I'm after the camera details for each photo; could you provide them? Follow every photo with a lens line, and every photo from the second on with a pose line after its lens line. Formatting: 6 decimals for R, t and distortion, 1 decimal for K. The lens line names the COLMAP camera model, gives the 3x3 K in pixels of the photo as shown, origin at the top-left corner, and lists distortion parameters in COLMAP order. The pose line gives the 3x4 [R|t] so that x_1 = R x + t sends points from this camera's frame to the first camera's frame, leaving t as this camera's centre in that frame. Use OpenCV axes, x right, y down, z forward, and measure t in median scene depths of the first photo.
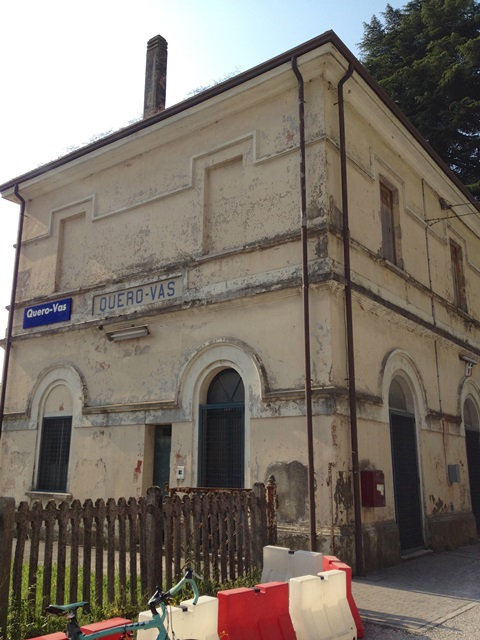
lens RADIAL K [[600.1, 0, 207.2], [0, 600.1, 319.0], [0, 0, 1]] dist [-0.000278, -0.001401]
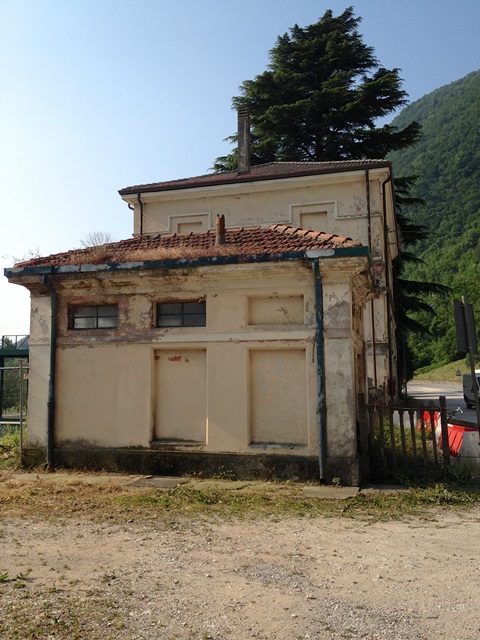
lens RADIAL K [[600.1, 0, 207.2], [0, 600.1, 319.0], [0, 0, 1]] dist [-0.000278, -0.001401]
pose [[0.938676, 0.015504, 0.344452, -0.921048], [-0.062649, 0.990029, 0.126165, -0.161598], [-0.339061, -0.140007, 0.930288, -0.626536]]
